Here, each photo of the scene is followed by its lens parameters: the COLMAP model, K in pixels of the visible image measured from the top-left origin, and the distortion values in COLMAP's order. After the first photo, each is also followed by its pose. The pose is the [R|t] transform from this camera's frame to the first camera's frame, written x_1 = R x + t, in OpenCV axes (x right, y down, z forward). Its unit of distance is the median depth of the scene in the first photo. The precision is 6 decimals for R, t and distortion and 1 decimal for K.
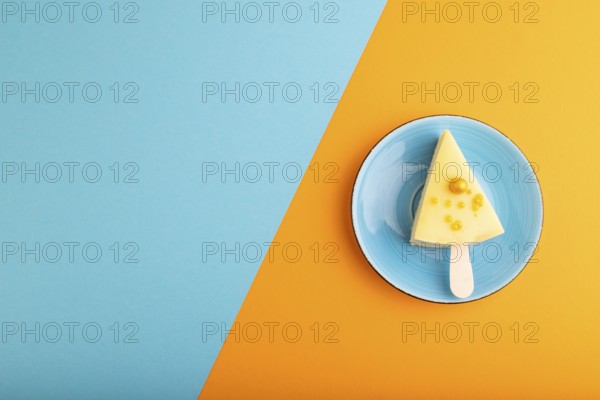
lens RADIAL K [[278.1, 0, 300.3], [0, 278.1, 129.0], [0, 0, 1]] dist [-0.000888, -0.000454]
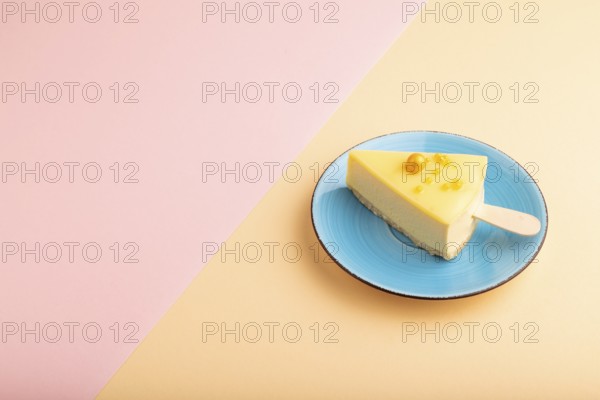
lens RADIAL K [[278.1, 0, 300.3], [0, 278.1, 129.0], [0, 0, 1]] dist [-0.000888, -0.000454]
pose [[1.000000, 0.000011, 0.000009, 1.434590], [-0.000011, 1.000000, 0.000055, -0.000296], [-0.000009, -0.000055, 1.000000, 0.000481]]
